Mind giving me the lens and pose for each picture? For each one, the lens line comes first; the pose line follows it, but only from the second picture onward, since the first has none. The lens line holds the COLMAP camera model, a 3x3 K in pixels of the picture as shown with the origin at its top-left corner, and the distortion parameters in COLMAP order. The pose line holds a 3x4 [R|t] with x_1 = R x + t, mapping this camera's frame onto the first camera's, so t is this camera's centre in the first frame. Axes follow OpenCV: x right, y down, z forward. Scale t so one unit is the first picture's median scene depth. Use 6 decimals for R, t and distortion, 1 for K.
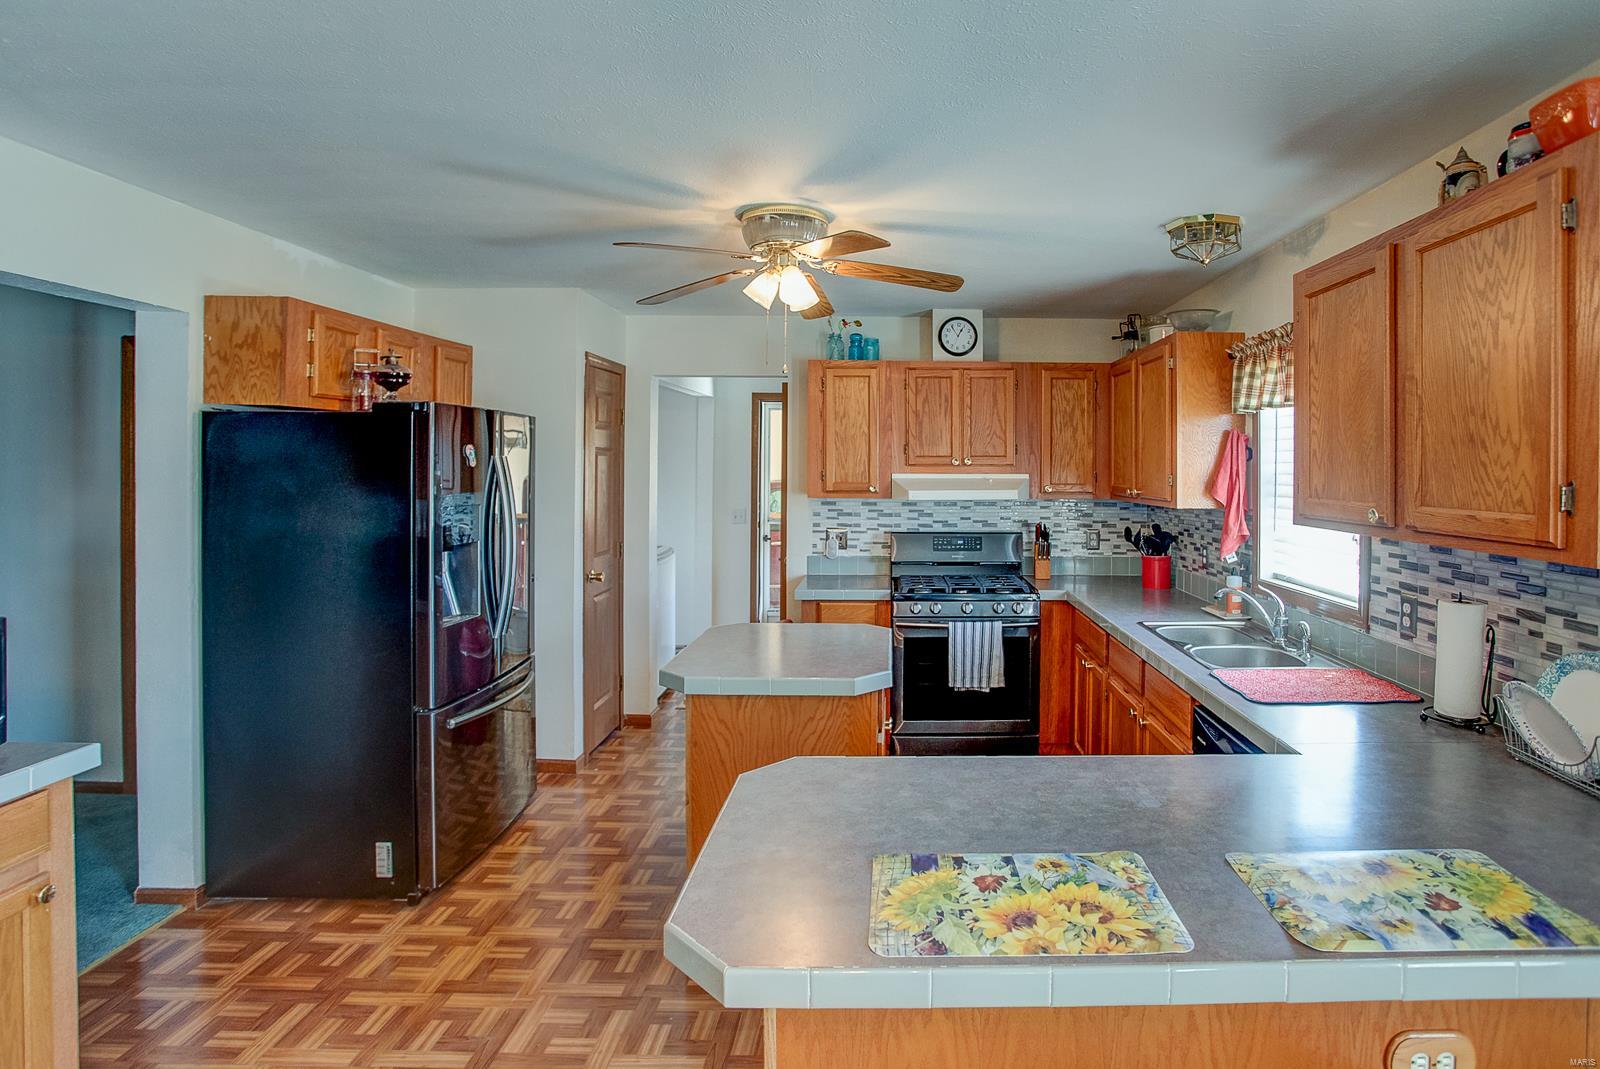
lens RADIAL K [[819.6, 0, 923.1], [0, 819.6, 464.3], [0, 0, 1]] dist [-0.040244, 0.009087]
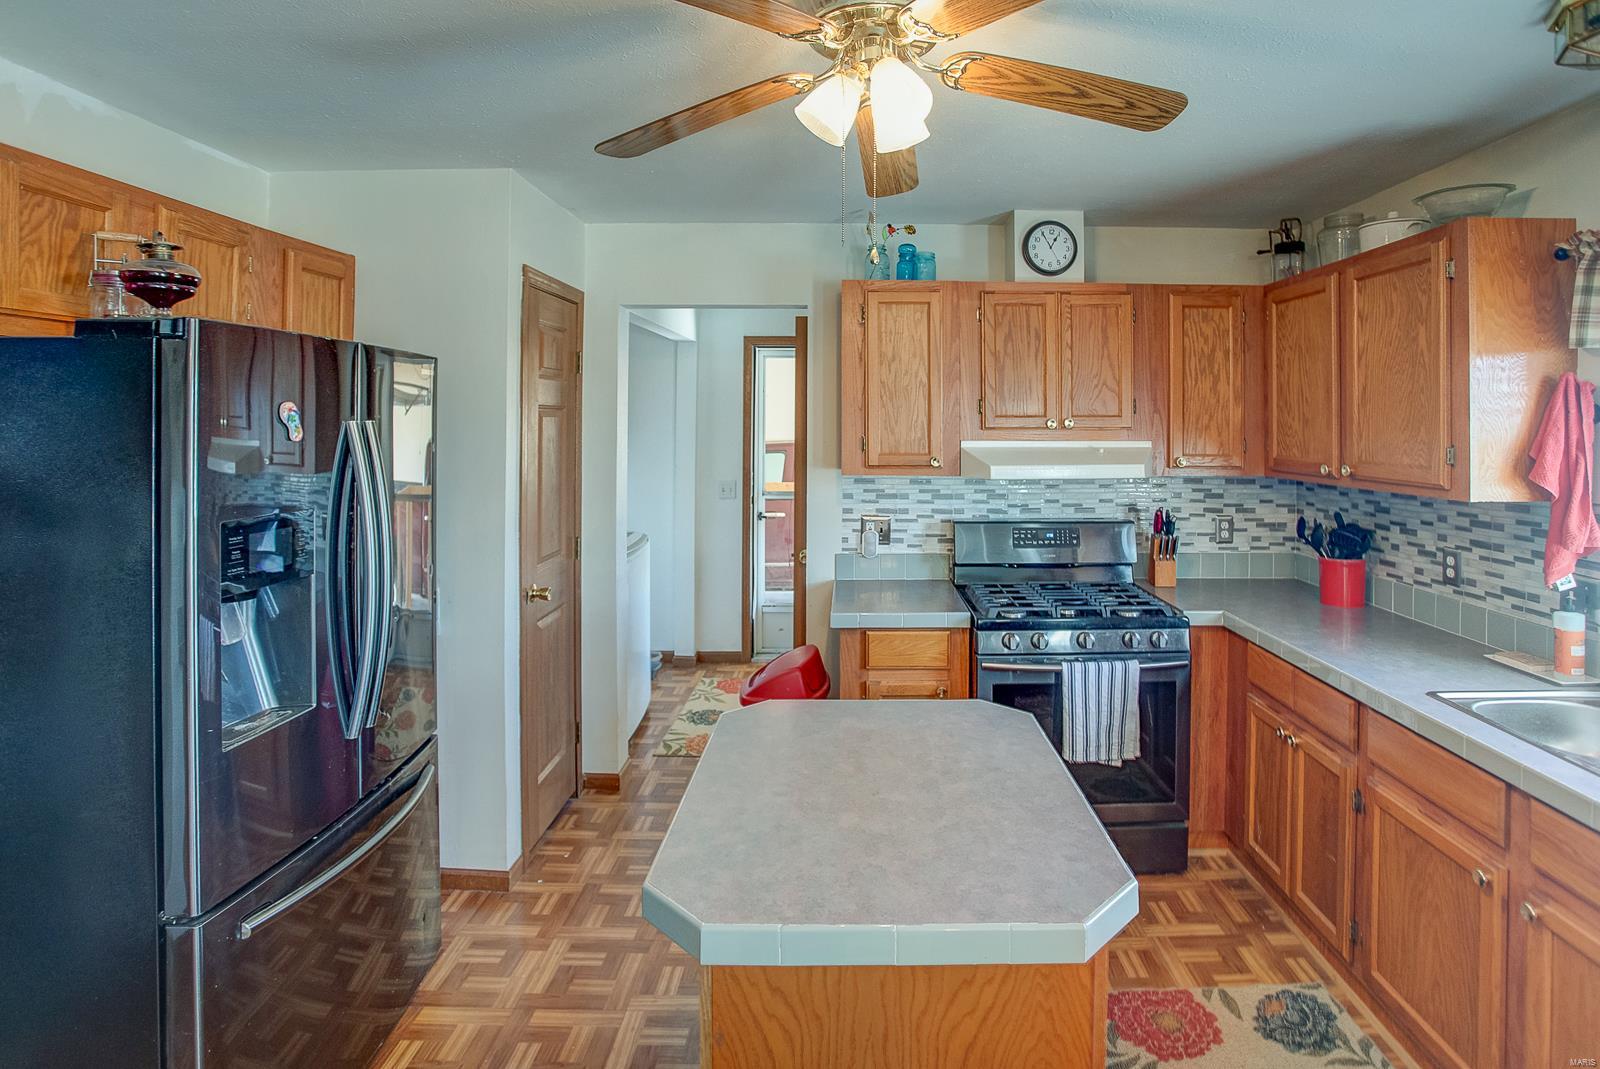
lens RADIAL K [[819.6, 0, 889.5], [0, 819.6, 419.9], [0, 0, 1]] dist [-0.040244, 0.009087]
pose [[0.999997, -0.002296, 0.000134, -0.112452], [0.002296, 0.999997, 0.000015, -0.007975], [-0.000134, -0.000015, 1.000000, 0.333411]]
